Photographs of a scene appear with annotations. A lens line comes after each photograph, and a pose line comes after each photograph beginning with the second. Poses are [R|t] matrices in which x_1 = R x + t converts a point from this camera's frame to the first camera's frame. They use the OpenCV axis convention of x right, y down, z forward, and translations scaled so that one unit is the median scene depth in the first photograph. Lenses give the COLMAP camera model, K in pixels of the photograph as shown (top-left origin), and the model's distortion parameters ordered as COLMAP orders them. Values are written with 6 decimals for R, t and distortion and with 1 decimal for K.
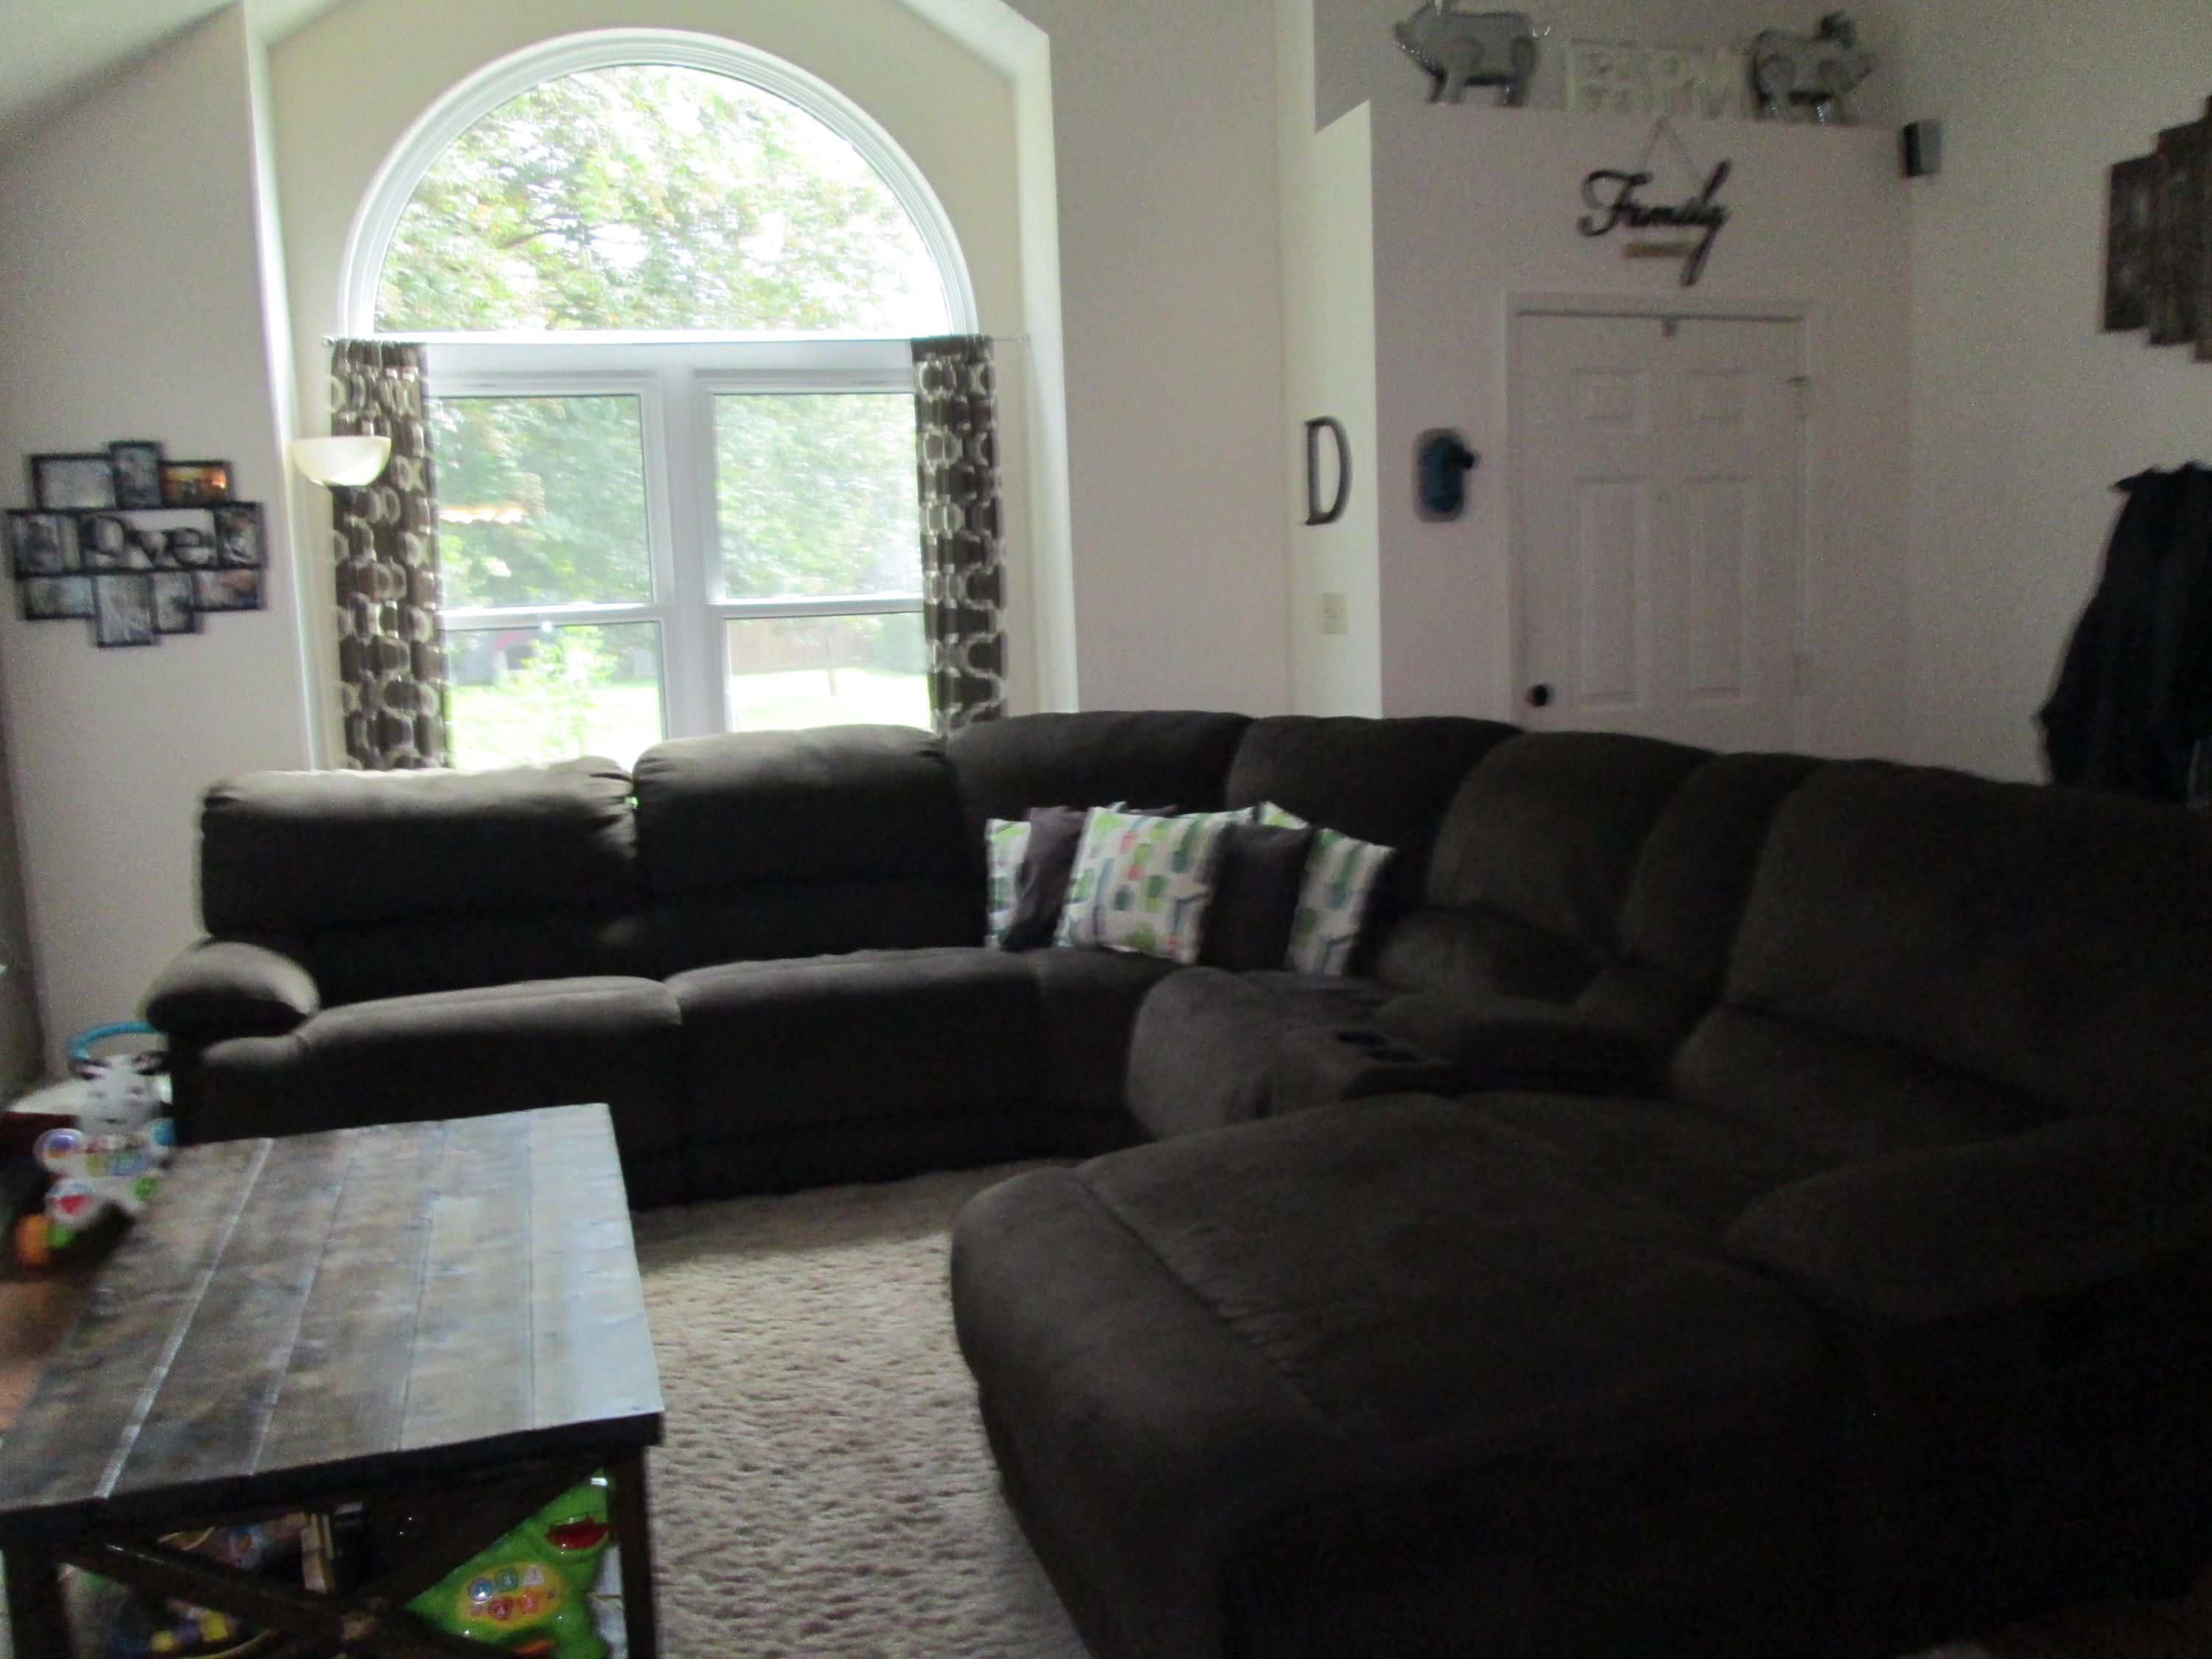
lens RADIAL K [[1862.6, 0, 1110.8], [0, 1862.6, 834.2], [0, 0, 1]] dist [-0.016698, -0.003351]
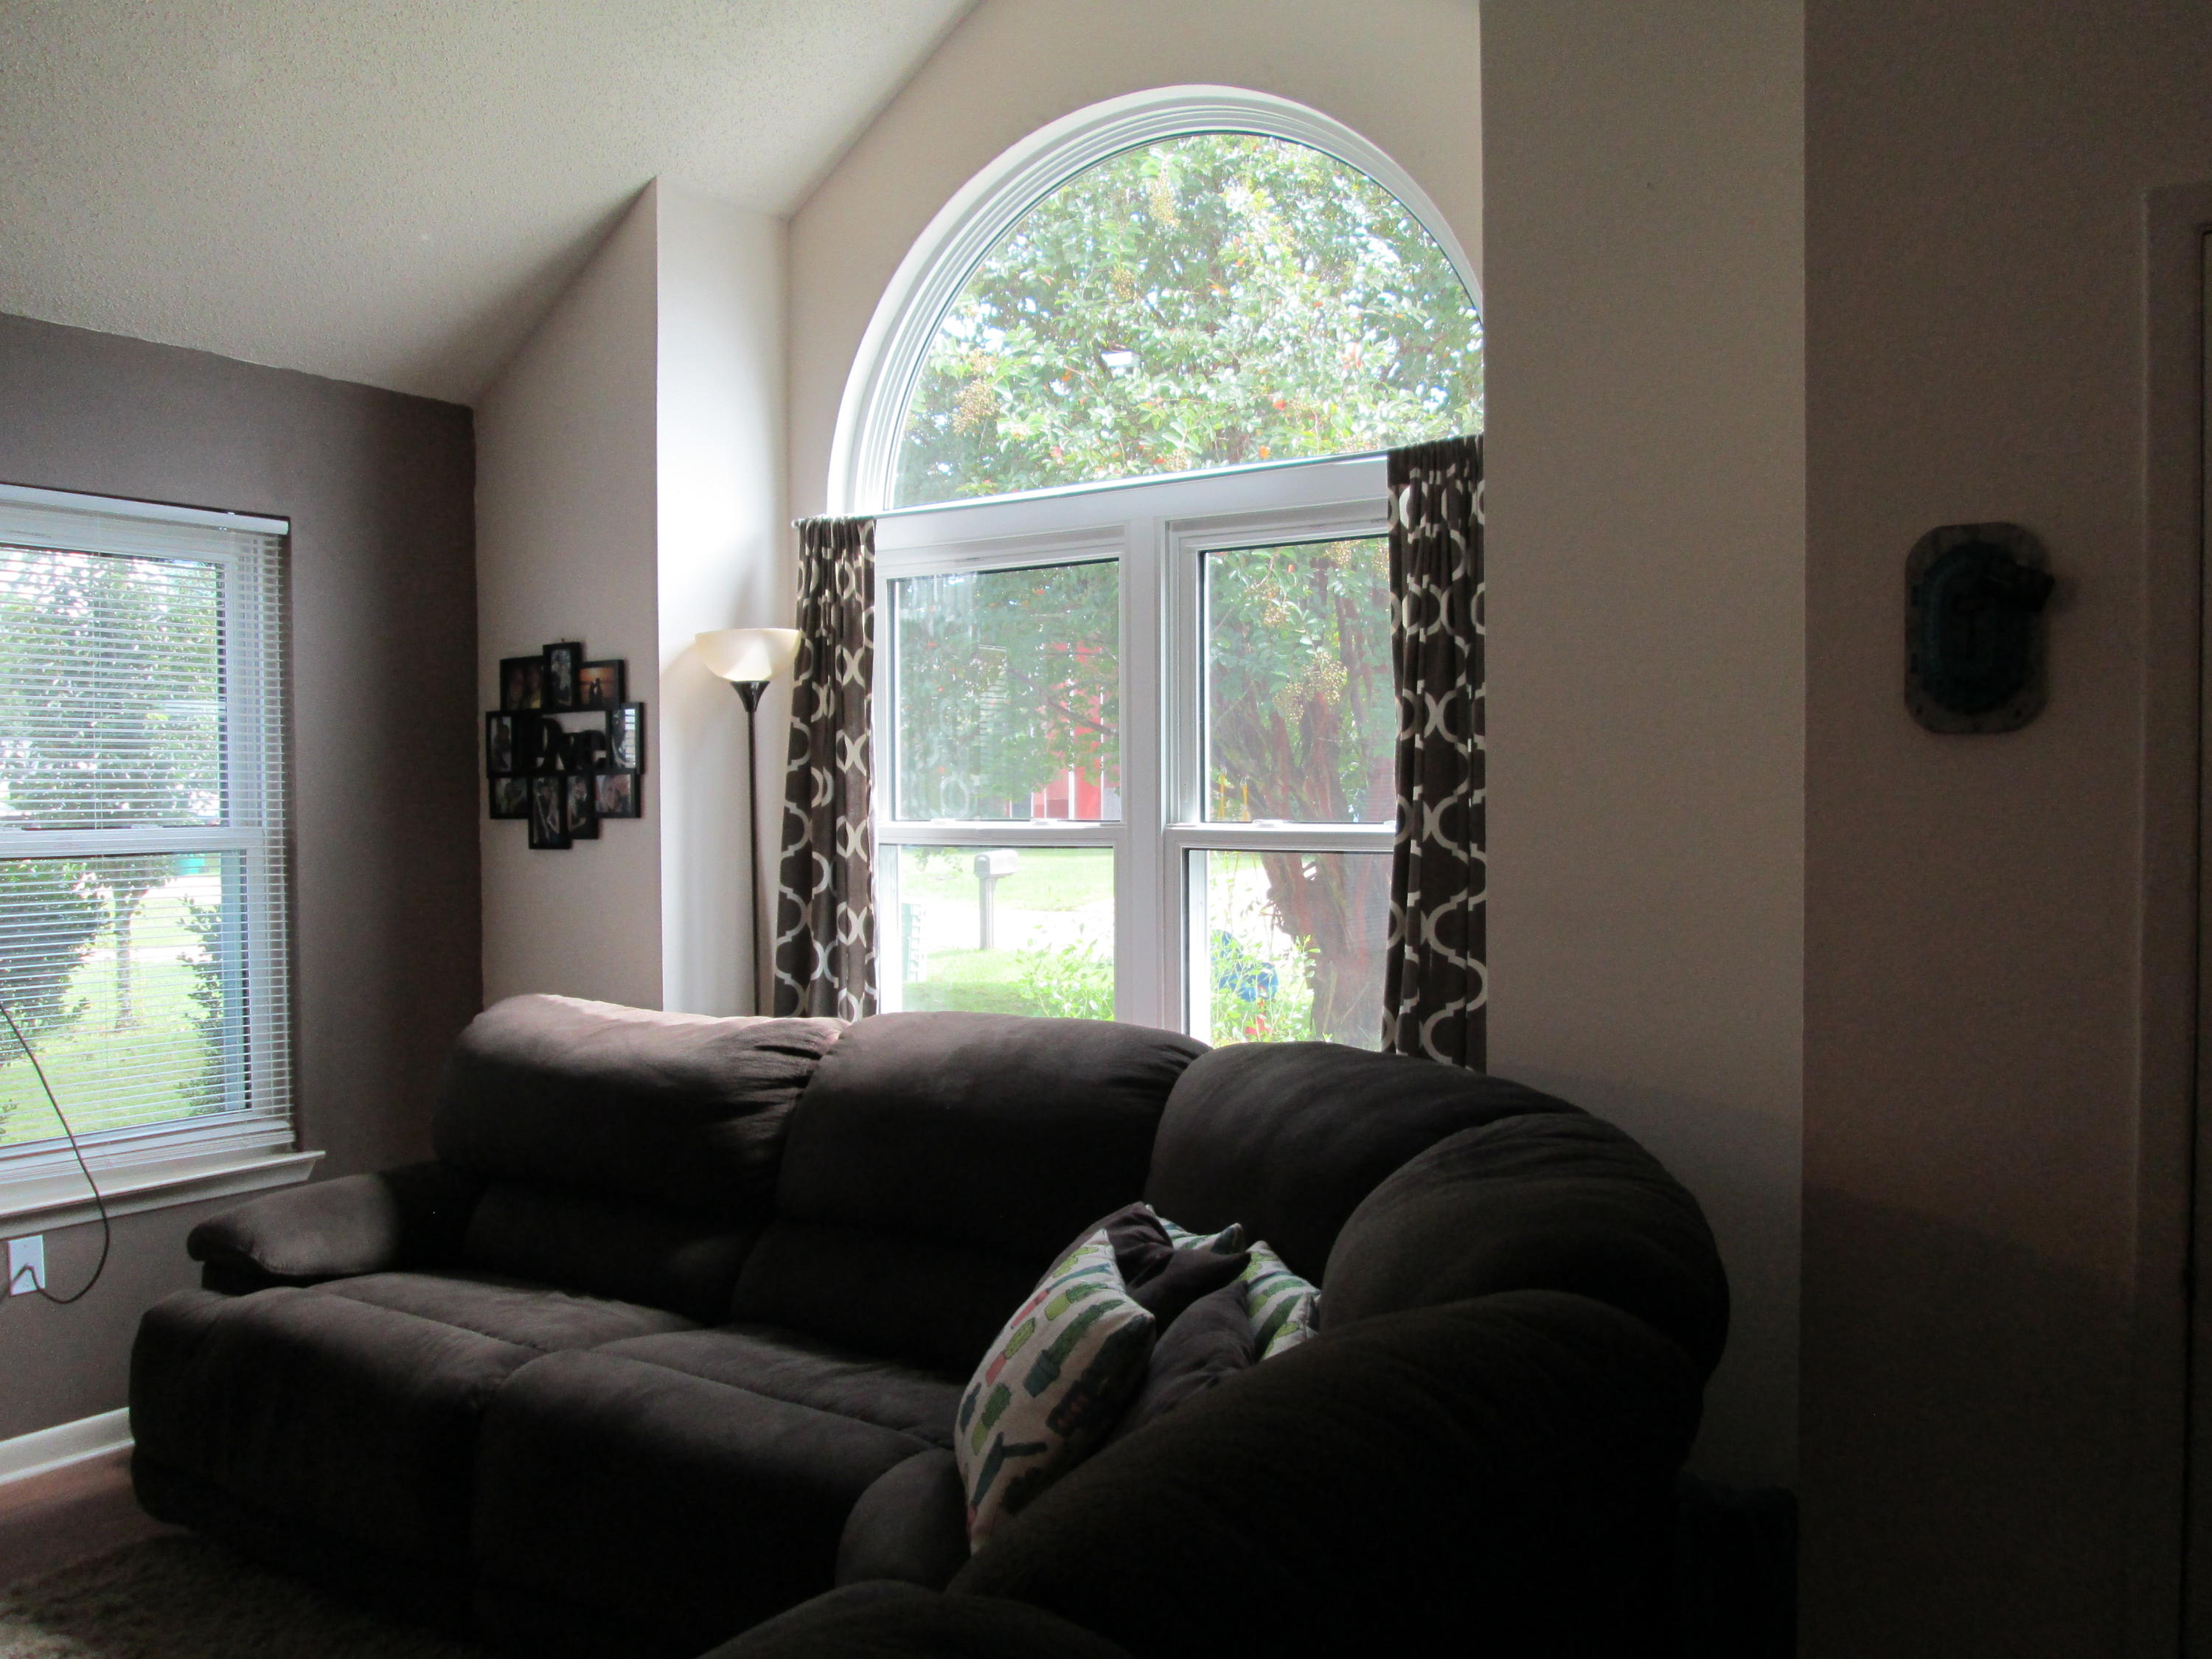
lens RADIAL K [[1862.6, 0, 1110.8], [0, 1862.6, 834.2], [0, 0, 1]] dist [-0.016698, -0.003351]
pose [[0.614284, 0.054992, -0.787166, 0.426221], [-0.117578, 0.992811, -0.022397, -0.119760], [0.780276, 0.106312, 0.616334, 0.611552]]
